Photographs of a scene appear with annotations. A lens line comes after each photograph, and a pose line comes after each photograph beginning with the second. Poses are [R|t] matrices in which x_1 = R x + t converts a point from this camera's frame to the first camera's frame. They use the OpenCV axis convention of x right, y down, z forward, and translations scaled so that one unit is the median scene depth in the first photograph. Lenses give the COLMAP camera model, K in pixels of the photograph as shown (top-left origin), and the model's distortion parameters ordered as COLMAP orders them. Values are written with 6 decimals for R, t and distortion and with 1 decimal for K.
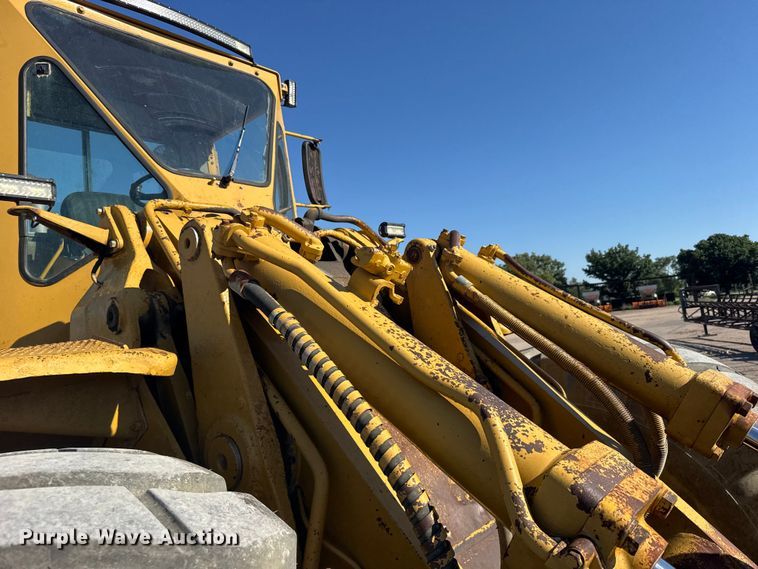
lens RADIAL K [[549.1, 0, 370.2], [0, 549.1, 267.9], [0, 0, 1]] dist [0.032723, -0.043368]
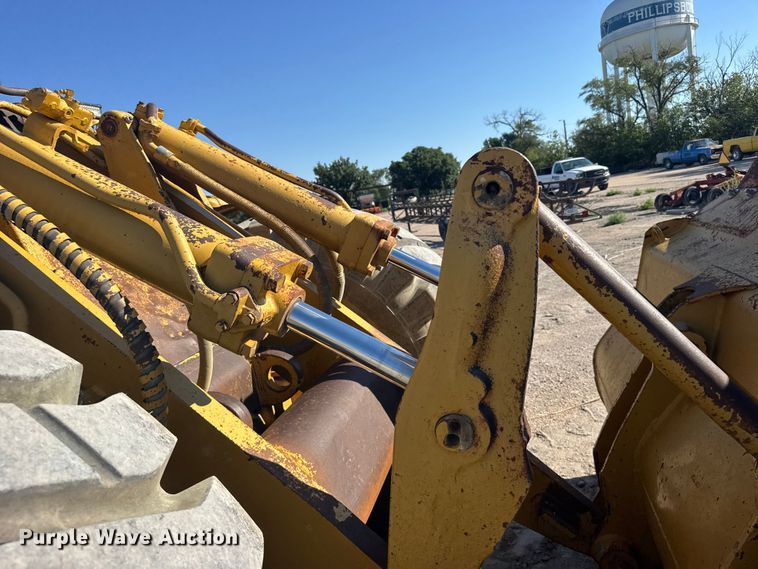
lens RADIAL K [[549.1, 0, 376.5], [0, 549.1, 285.1], [0, 0, 1]] dist [0.032723, -0.043368]
pose [[0.885067, -0.118571, 0.450109, 0.030105], [0.035398, 0.981356, 0.188912, 0.099502], [-0.464116, -0.151267, 0.872762, -0.144957]]
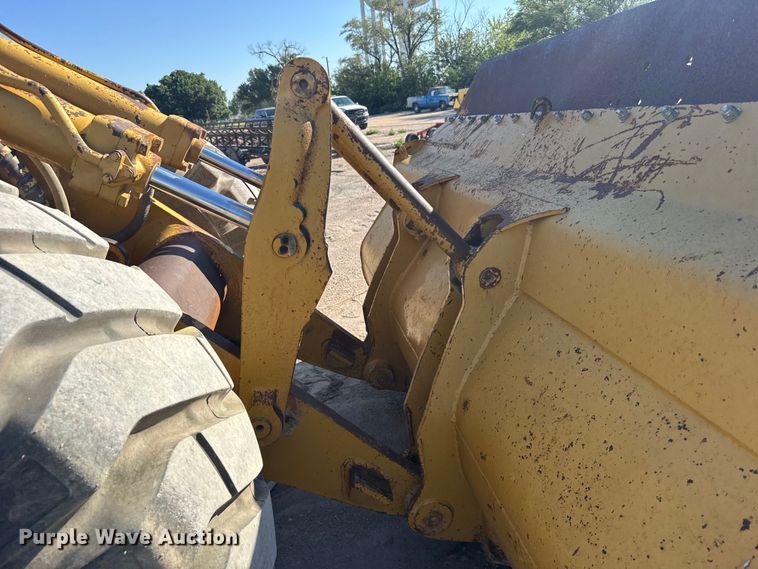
lens RADIAL K [[538.5, 0, 378.7], [0, 538.5, 292.0], [0, 0, 1]] dist [0.048815, -0.063567]
pose [[0.627026, -0.230256, 0.744191, -0.219573], [-0.026573, 0.948440, 0.315841, 0.143498], [-0.778545, -0.217816, 0.588578, -0.351166]]
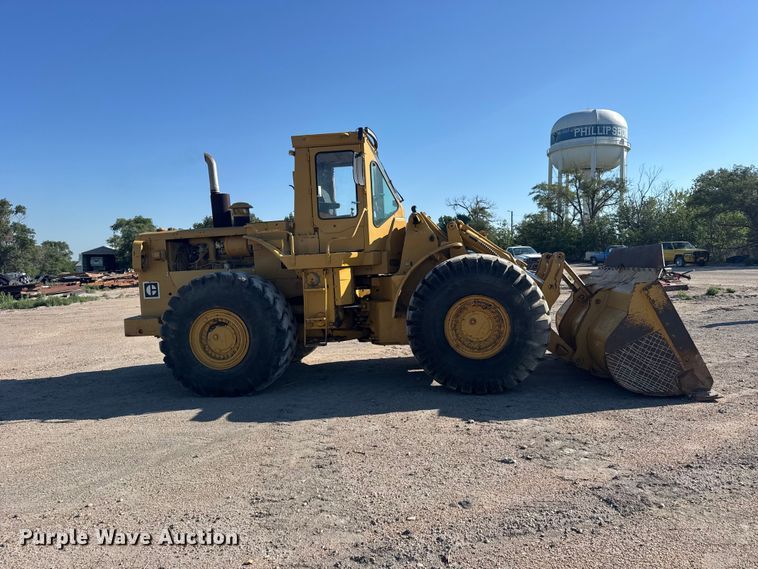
lens RADIAL K [[549.1, 0, 370.7], [0, 549.1, 290.9], [0, 0, 1]] dist [0.032723, -0.043368]
pose [[0.837079, 0.044121, 0.545300, -3.033674], [-0.110932, 0.989725, 0.090209, 0.148874], [-0.535717, -0.136004, 0.833373, -2.439053]]
